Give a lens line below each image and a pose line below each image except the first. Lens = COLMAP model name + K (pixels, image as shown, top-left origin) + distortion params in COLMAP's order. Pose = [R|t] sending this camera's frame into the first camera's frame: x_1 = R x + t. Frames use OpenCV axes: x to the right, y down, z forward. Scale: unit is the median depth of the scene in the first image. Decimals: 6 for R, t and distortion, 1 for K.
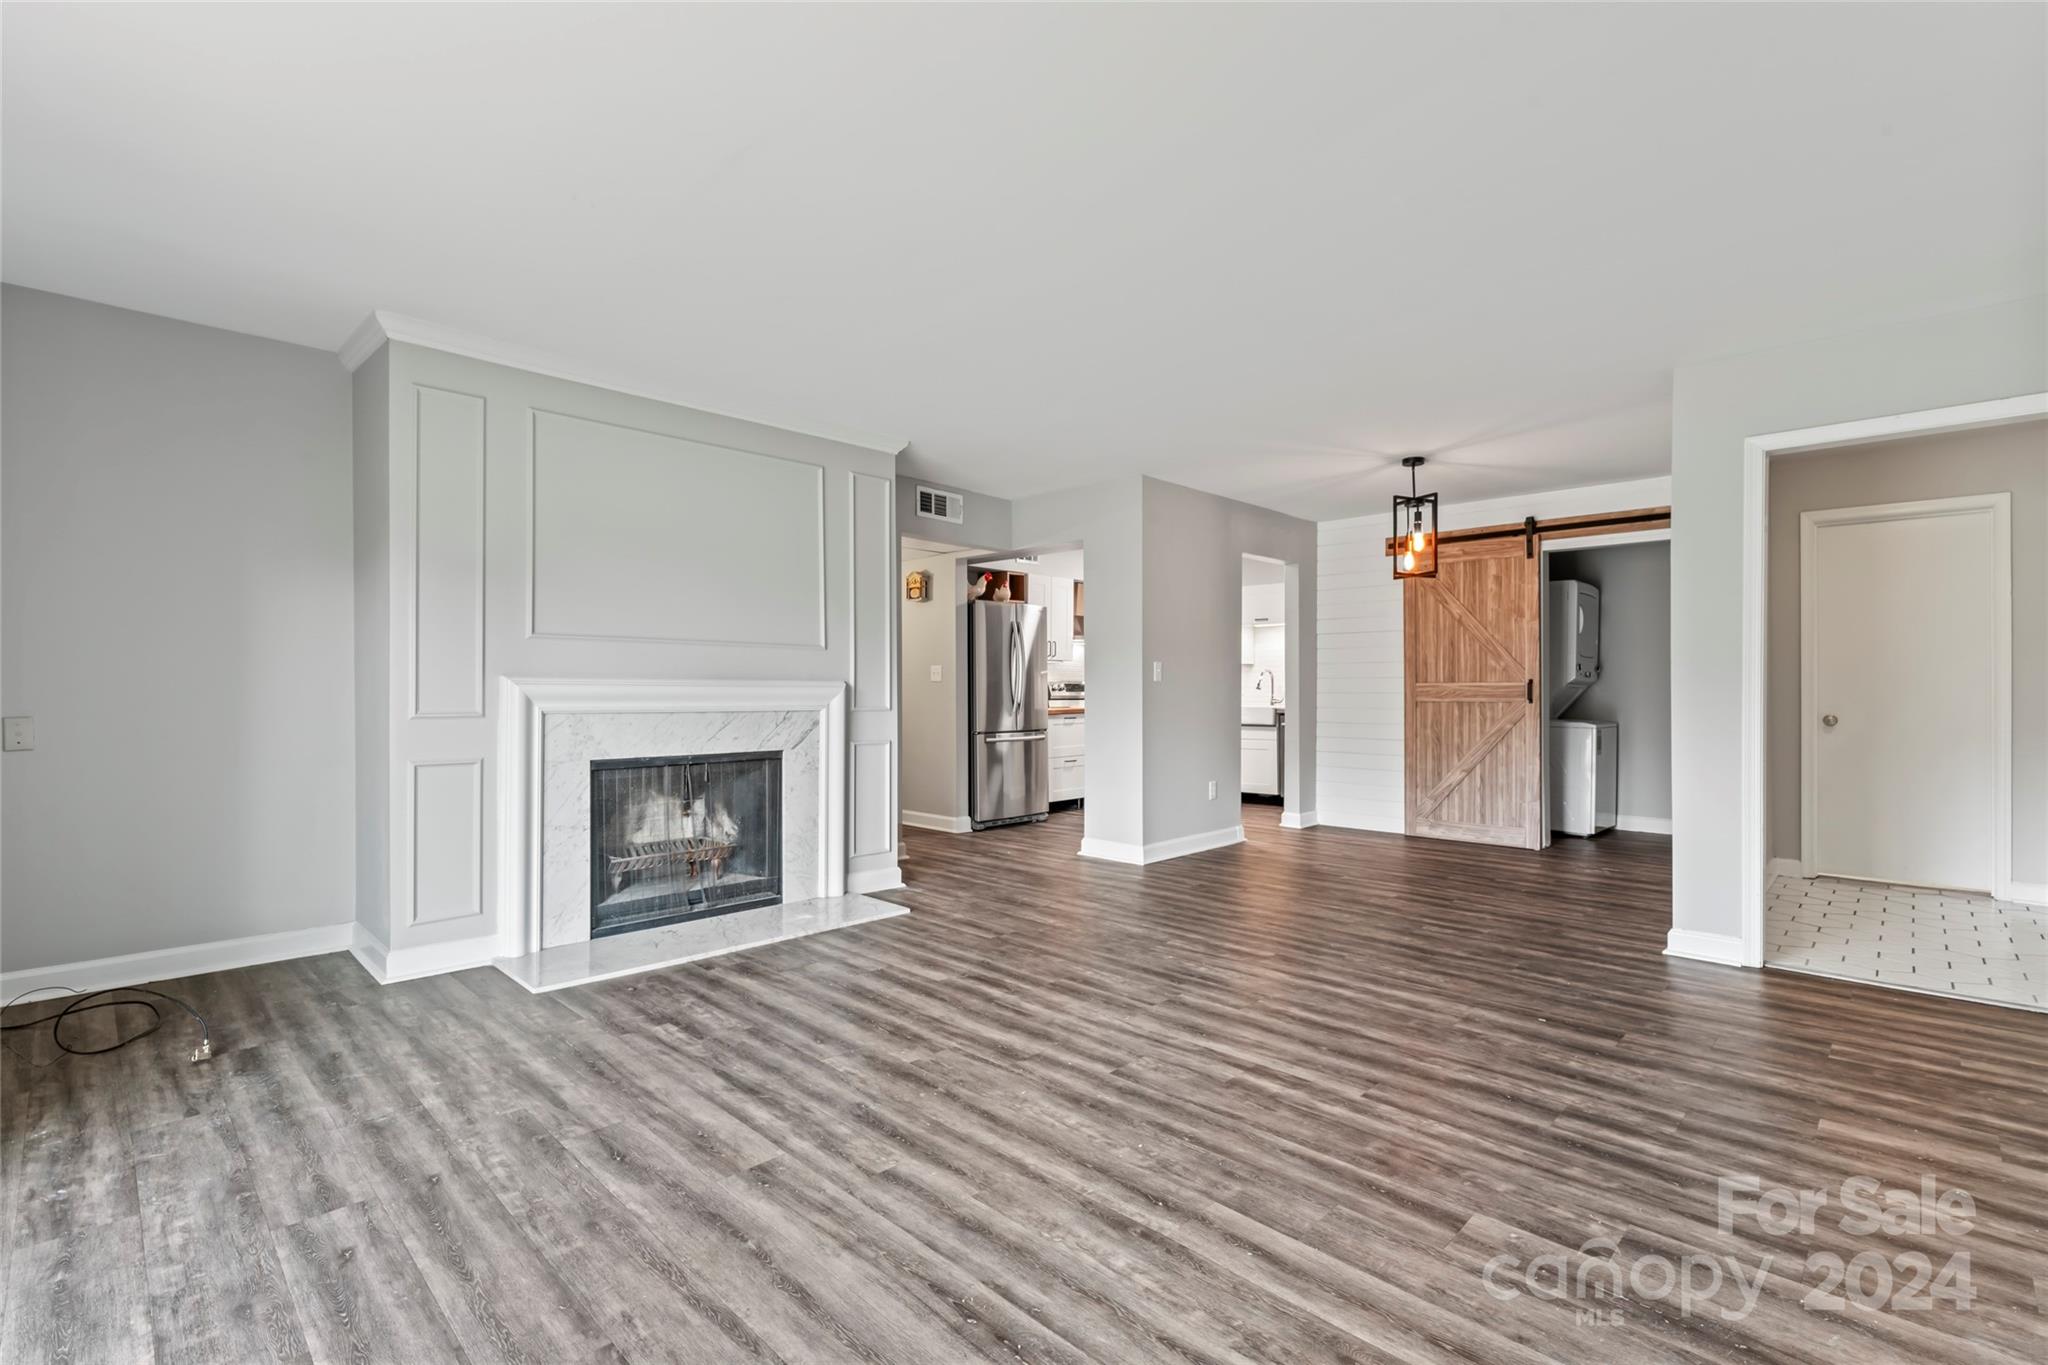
lens RADIAL K [[928.8, 0, 1030.5], [0, 928.8, 668.9], [0, 0, 1]] dist [-0.000475, 0.000602]
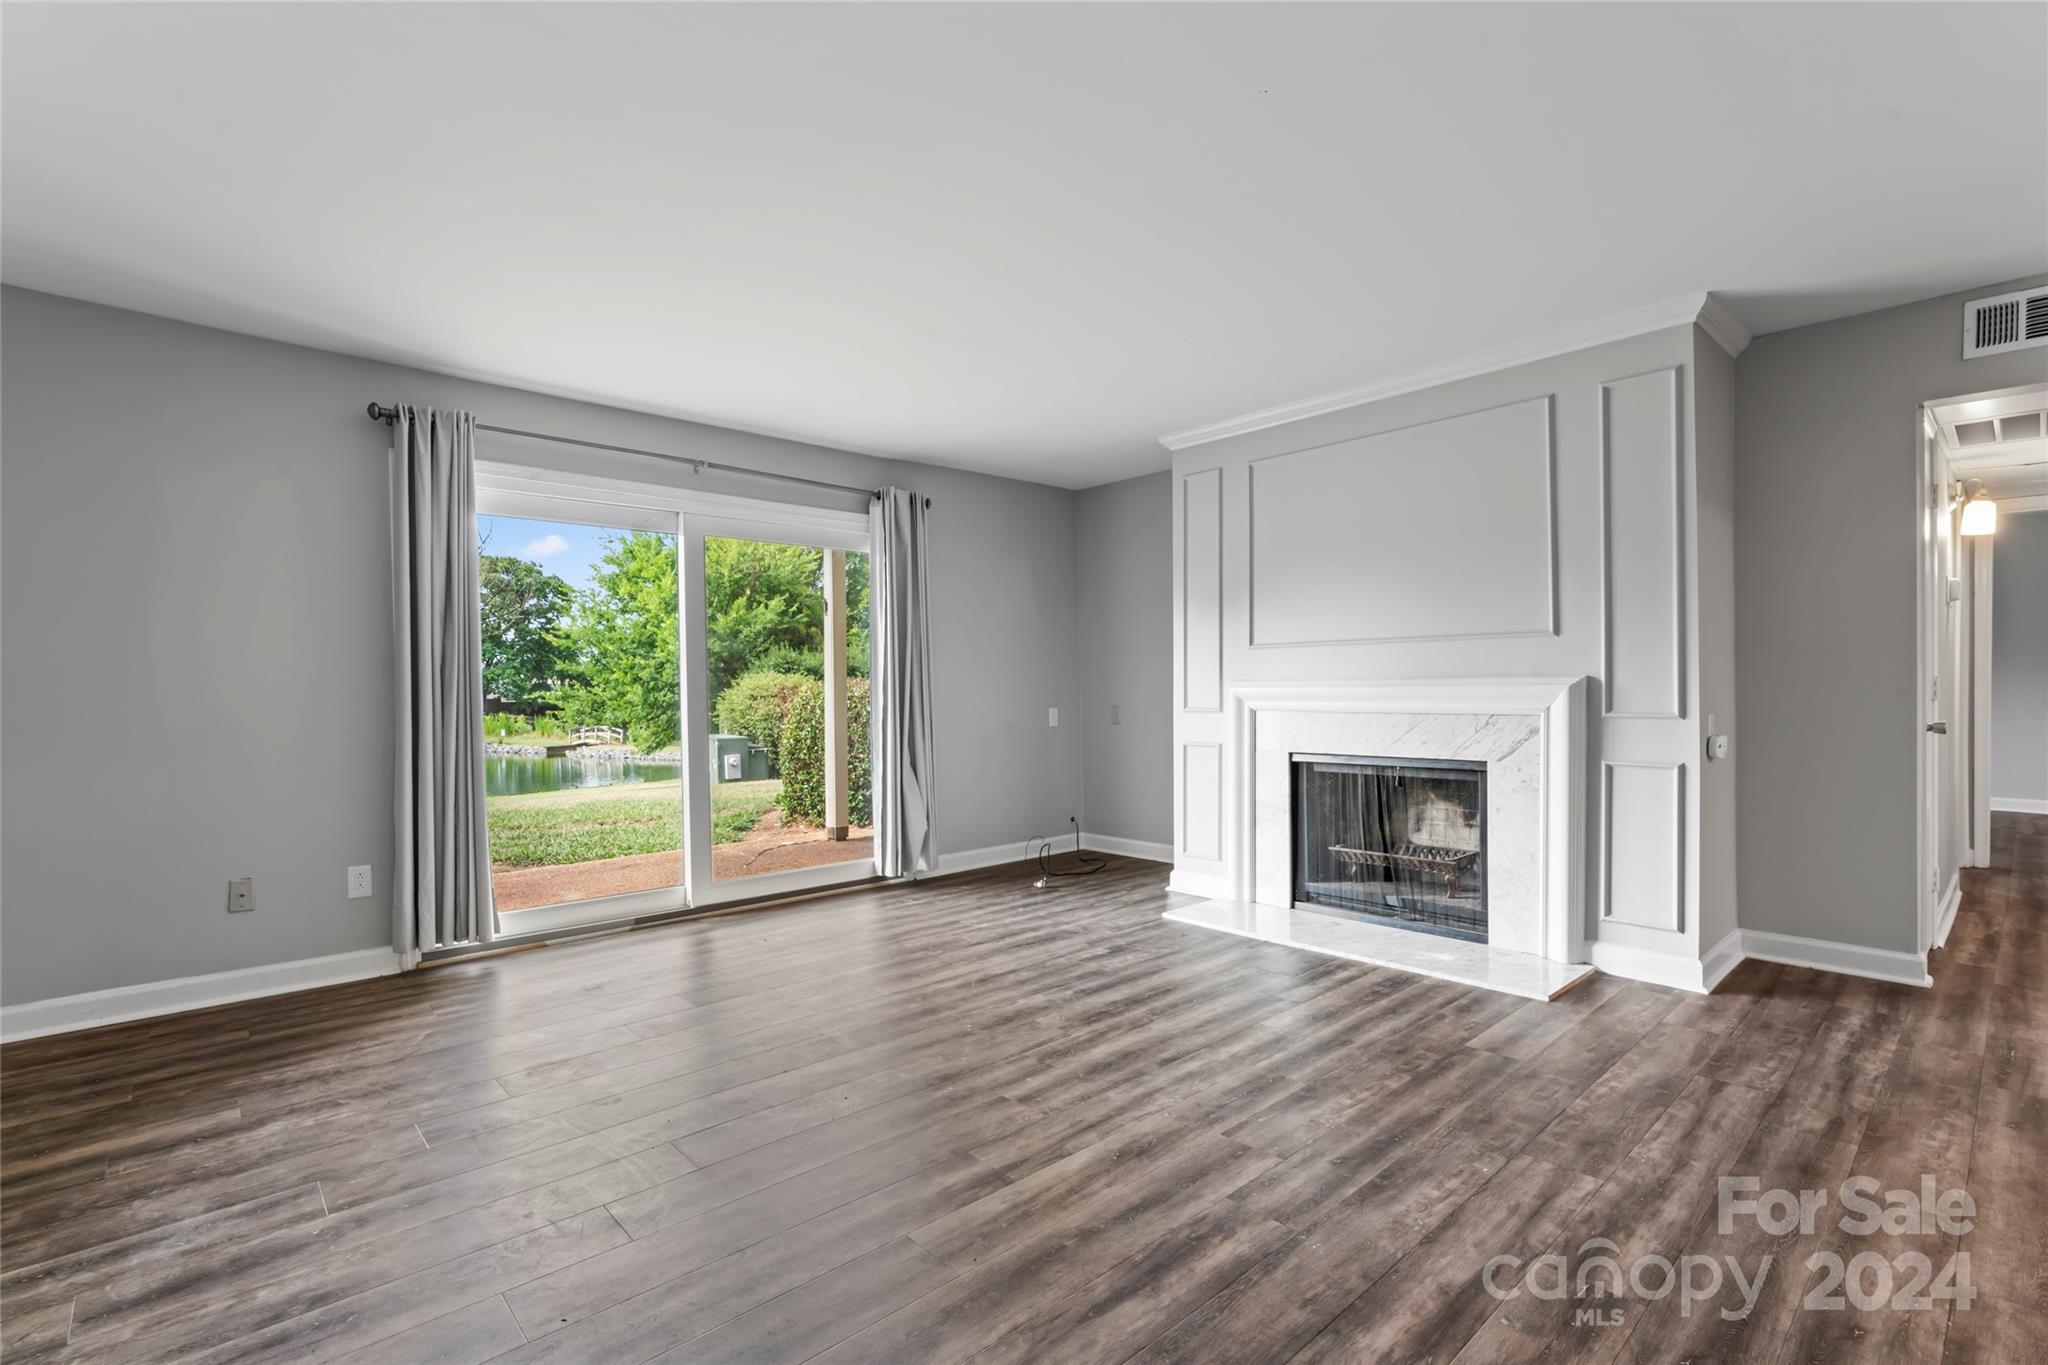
lens RADIAL K [[928.8, 0, 1000.7], [0, 928.8, 715.7], [0, 0, 1]] dist [-0.000475, 0.000602]
pose [[-0.073068, 0.025557, -0.996999, 0.877937], [0.032229, 0.999210, 0.023252, 0.017924], [0.996806, -0.030433, -0.073834, 0.921577]]
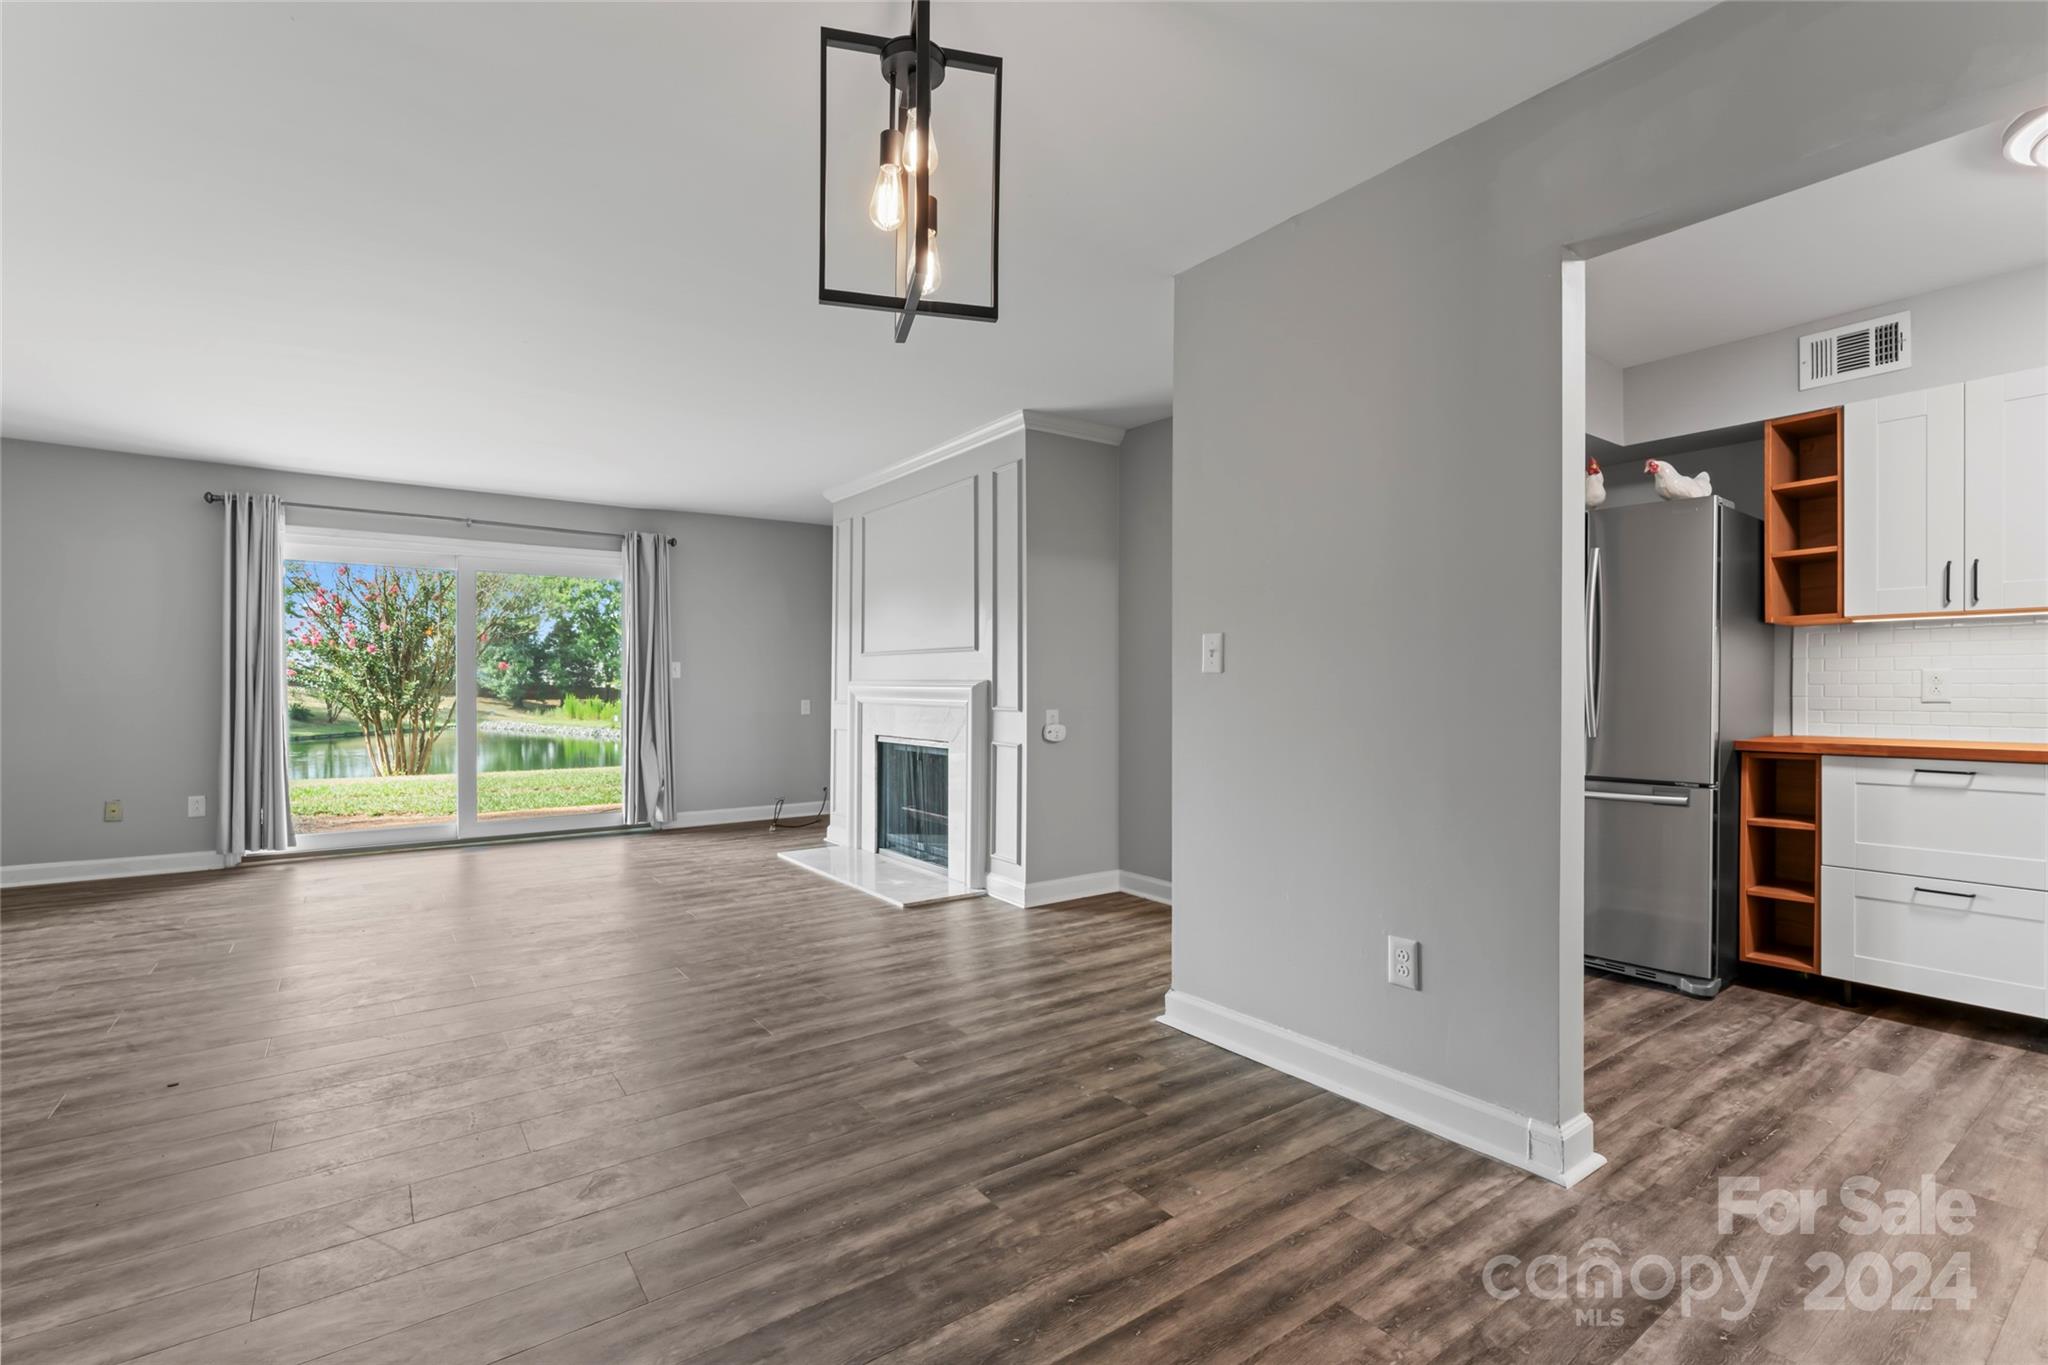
lens RADIAL K [[928.8, 0, 1027.9], [0, 928.8, 694.0], [0, 0, 1]] dist [-0.000475, 0.000602]
pose [[-0.186674, 0.007026, -0.982397, 1.337171], [0.019264, 0.999808, 0.003490, 0.045468], [0.982233, -0.018273, -0.186774, 2.261158]]
